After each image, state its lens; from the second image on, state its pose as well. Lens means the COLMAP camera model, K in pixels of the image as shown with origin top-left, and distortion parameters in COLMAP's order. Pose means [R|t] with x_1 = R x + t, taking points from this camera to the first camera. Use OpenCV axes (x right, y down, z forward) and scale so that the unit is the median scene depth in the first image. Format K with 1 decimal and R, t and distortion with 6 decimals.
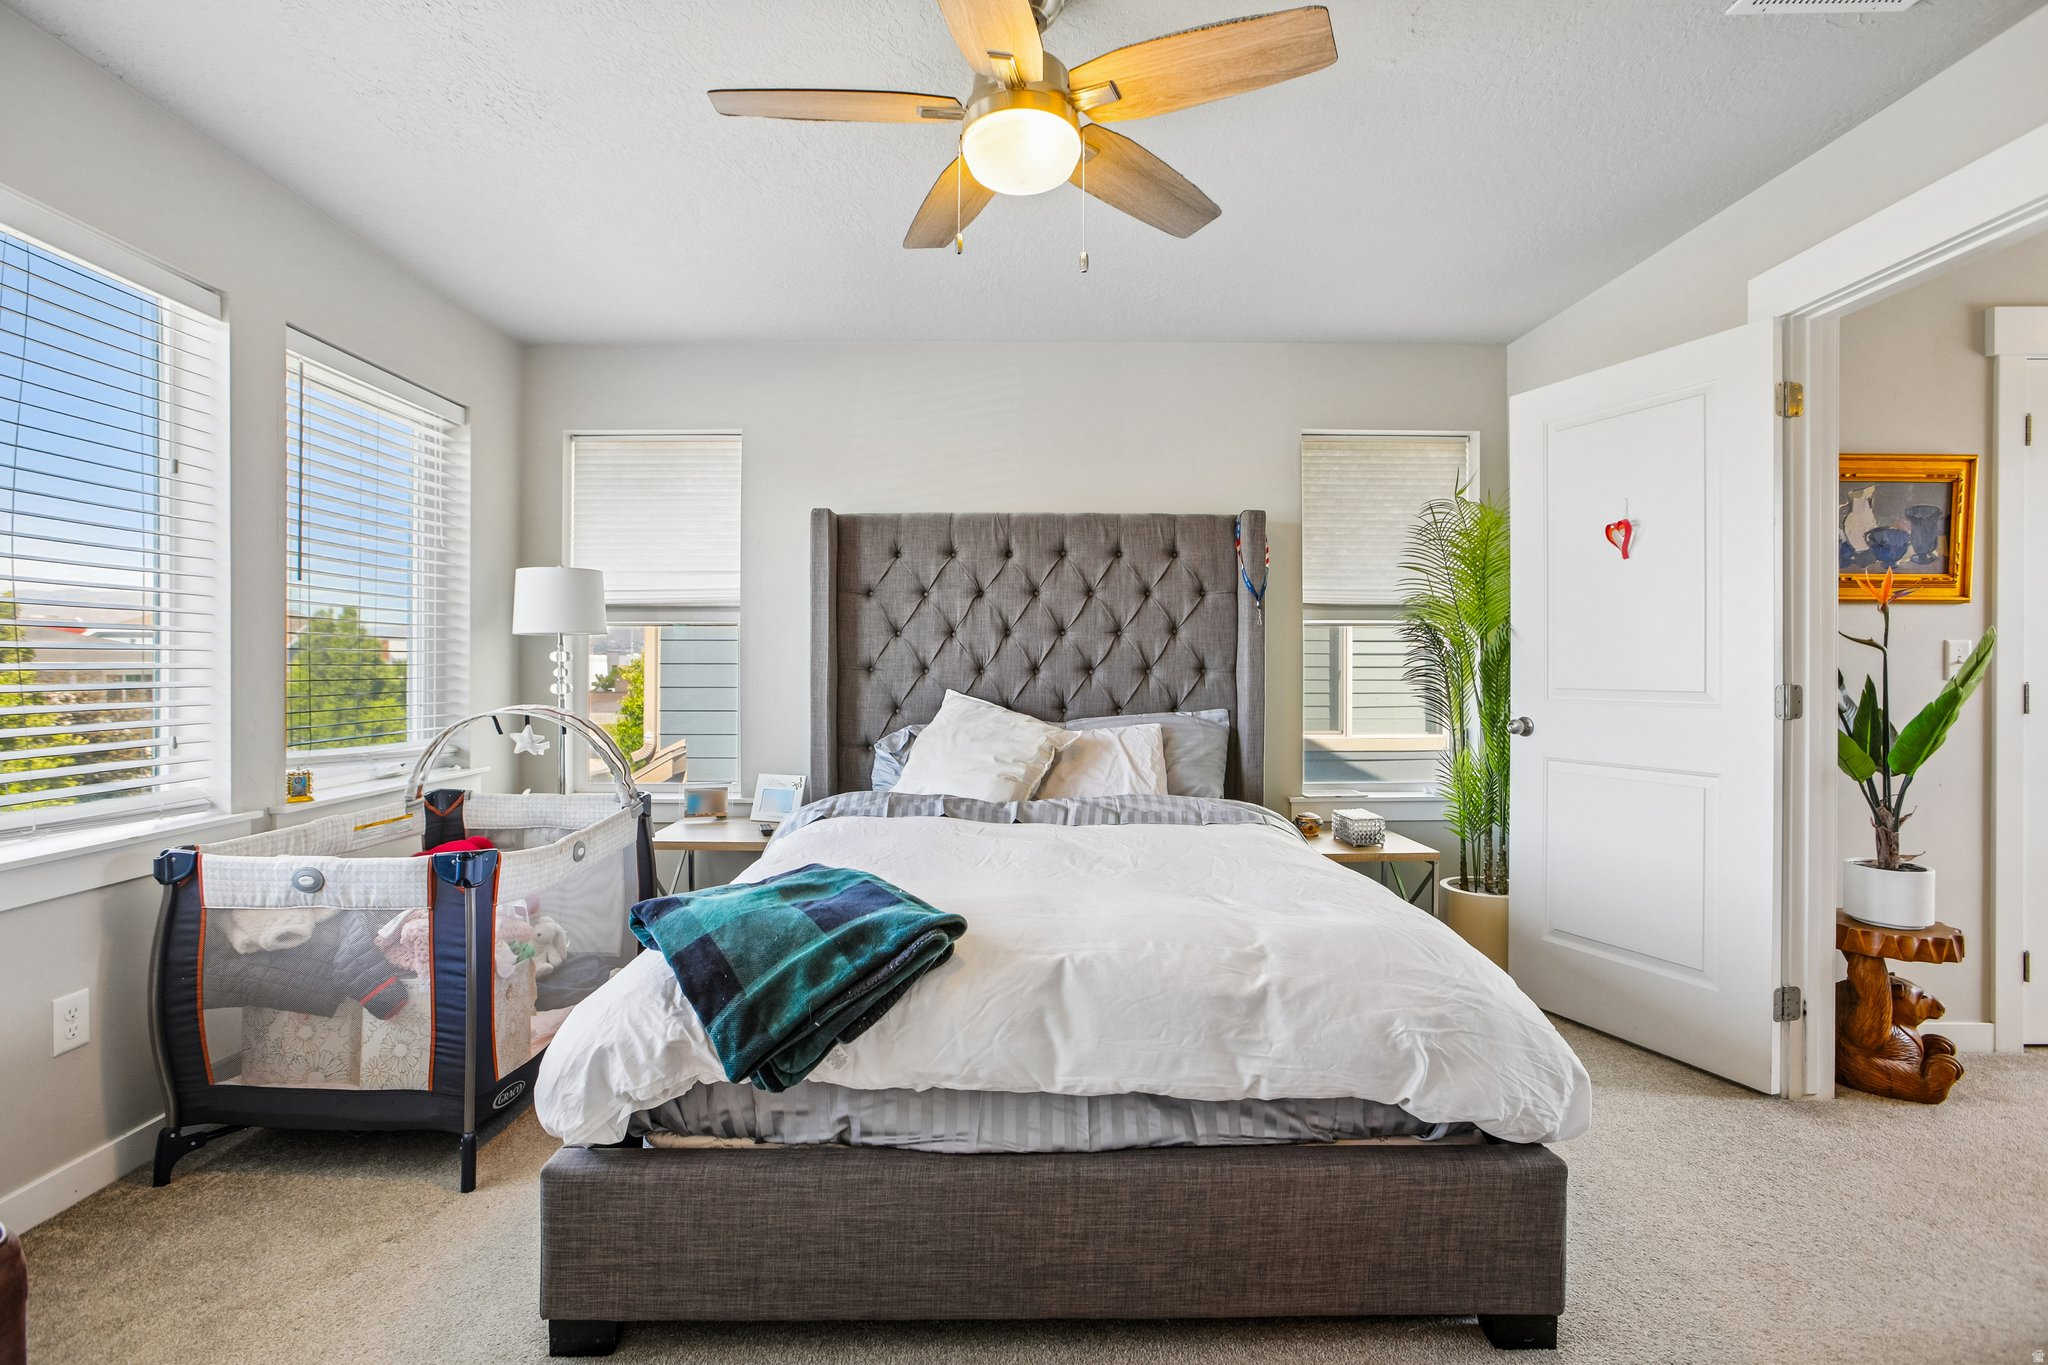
lens RADIAL K [[952.6, 0, 1022.2], [0, 952.6, 672.2], [0, 0, 1]] dist [-0.042353, 0.026126]
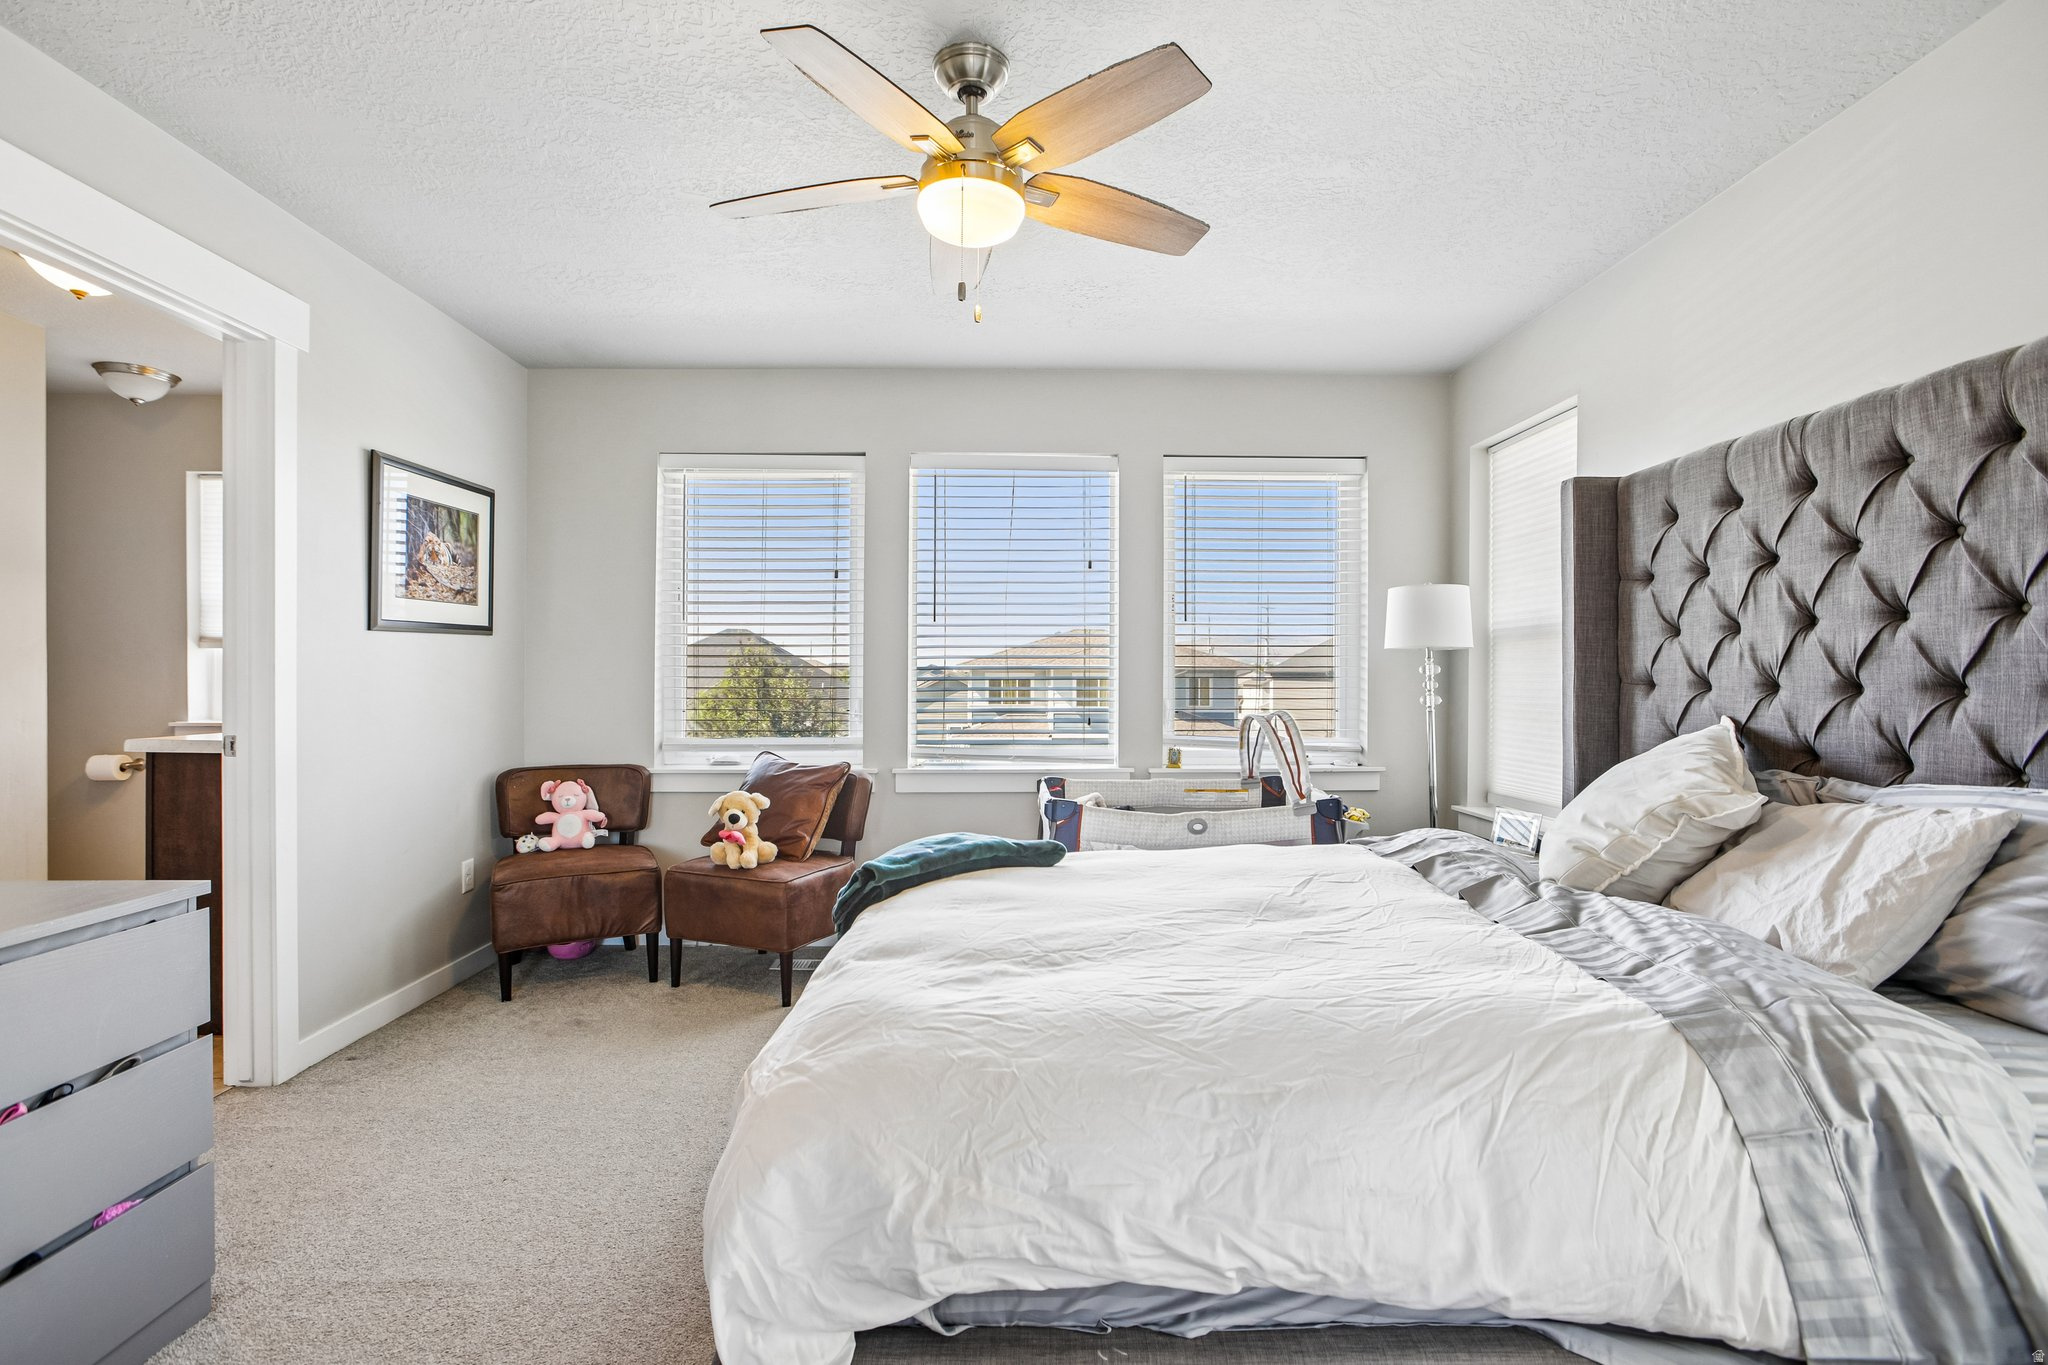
lens RADIAL K [[960.2, 0, 1020.0], [0, 960.2, 688.8], [0, 0, 1]] dist [-0.039314, 0.027514]
pose [[0.018862, 0.010766, -0.999764, 0.551177], [-0.009929, 0.999895, 0.010580, -0.002467], [0.999773, 0.009727, 0.018967, 0.516379]]
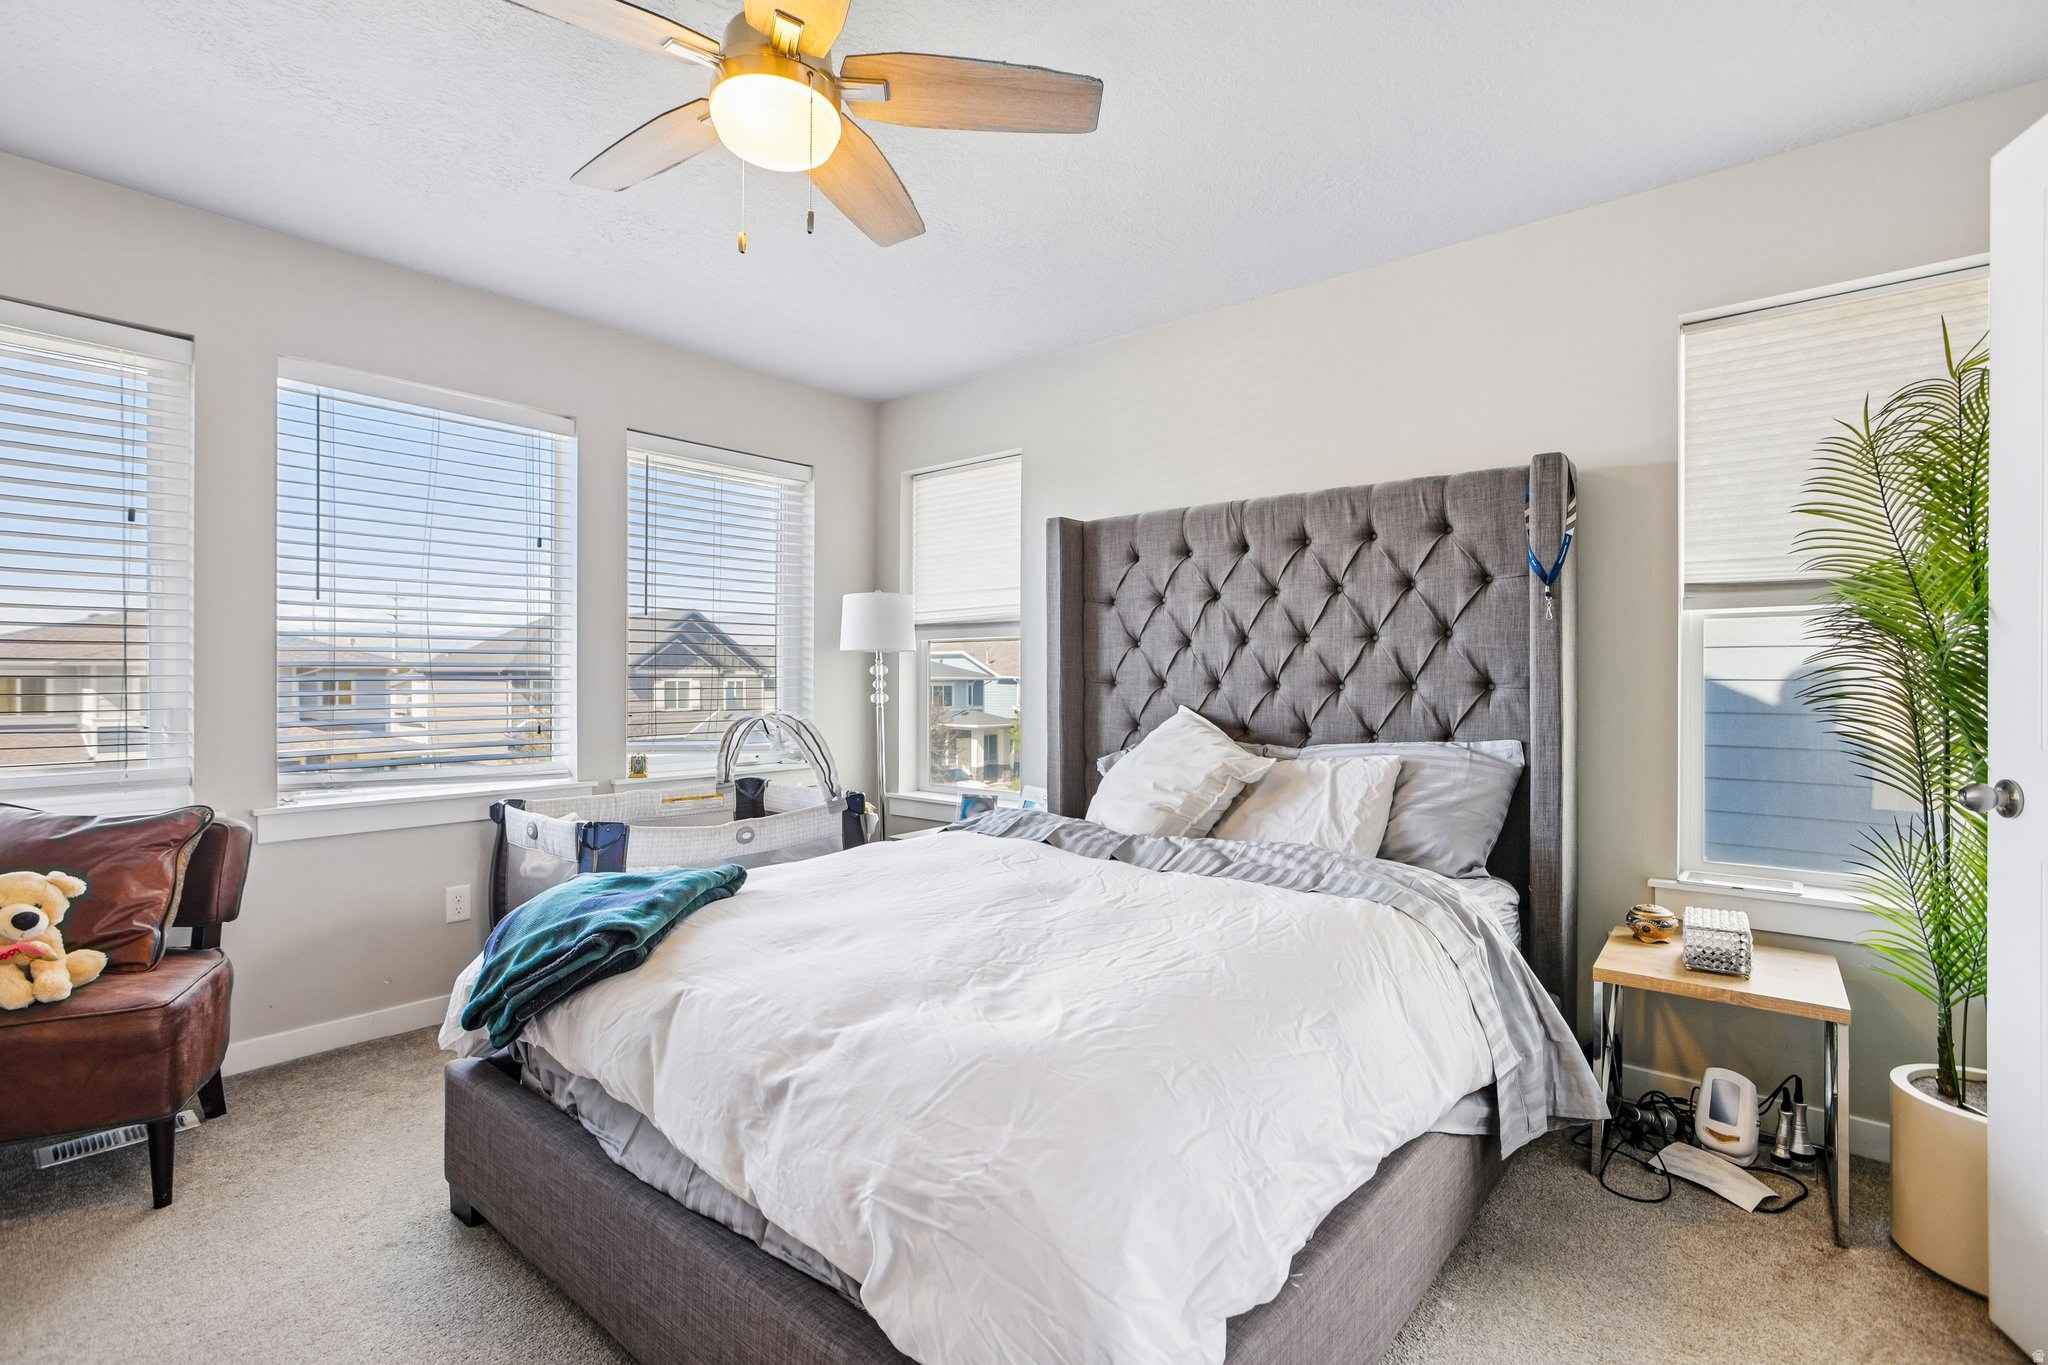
lens RADIAL K [[960.2, 0, 1020.0], [0, 960.2, 688.8], [0, 0, 1]] dist [-0.039314, 0.027514]
pose [[0.760969, 0.007964, -0.648739, 0.391283], [-0.007202, 0.999967, 0.003828, -0.000110], [0.648748, 0.001759, 0.761001, 0.219353]]
